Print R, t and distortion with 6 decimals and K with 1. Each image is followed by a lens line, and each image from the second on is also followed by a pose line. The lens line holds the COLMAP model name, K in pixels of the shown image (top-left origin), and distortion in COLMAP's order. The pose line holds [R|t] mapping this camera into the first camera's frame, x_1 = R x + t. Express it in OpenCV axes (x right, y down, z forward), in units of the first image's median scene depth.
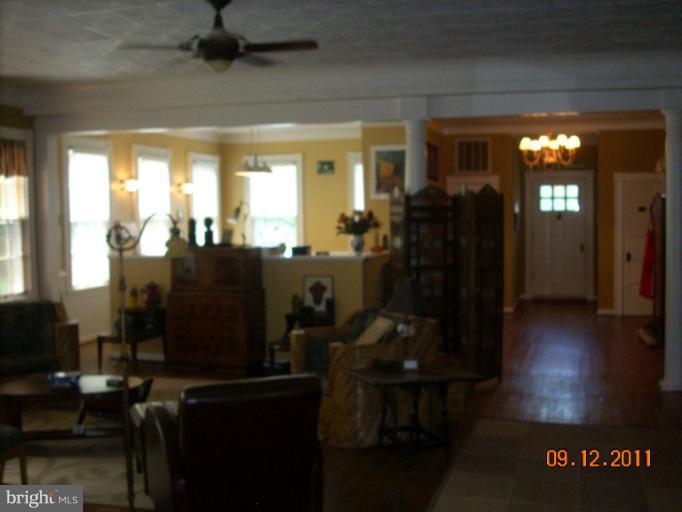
lens RADIAL K [[834.5, 0, 341.4], [0, 834.5, 227.2], [0, 0, 1]] dist [-0.003069, 0.004255]
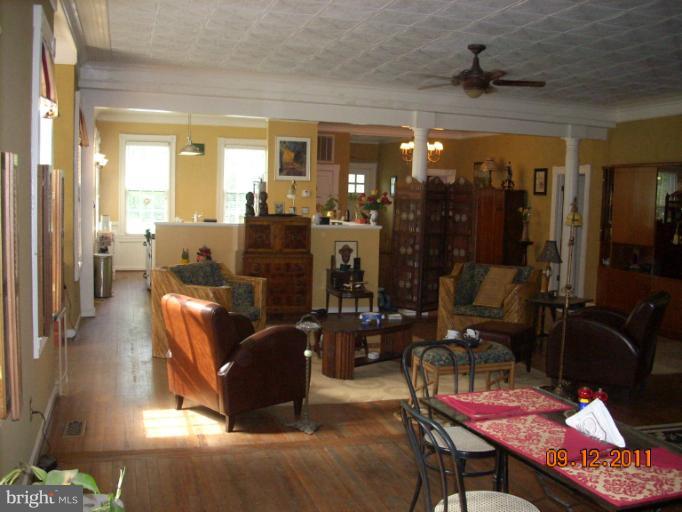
lens RADIAL K [[749.4, 0, 341.0], [0, 749.4, 256.0], [0, 0, 1]] dist [-0.103377, 0.009412]
pose [[0.843442, -0.008208, 0.537157, -0.481065], [-0.030934, 0.997482, 0.063815, 0.005255], [-0.536329, -0.070441, 0.841065, 0.015186]]
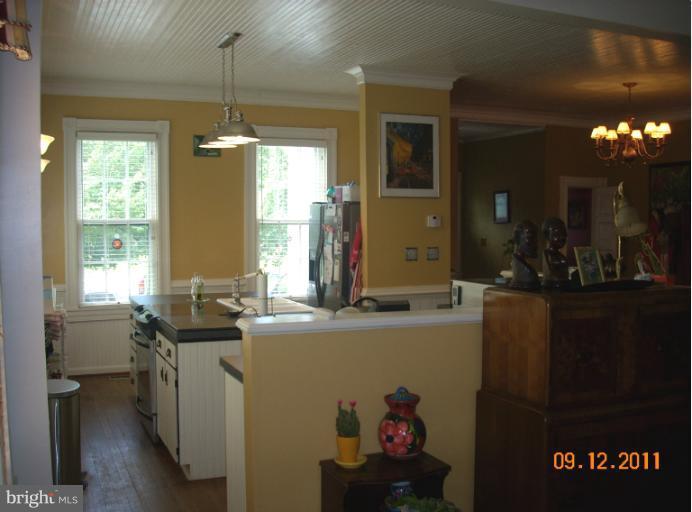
lens RADIAL K [[761.7, 0, 346.0], [0, 761.7, 256.0], [0, 0, 1]] dist [-0.086400, 0.002517]
pose [[0.778754, -0.014986, 0.627150, -0.355263], [-0.000938, 0.999686, 0.025053, -0.002512], [-0.627329, -0.020098, 0.778495, 0.569446]]
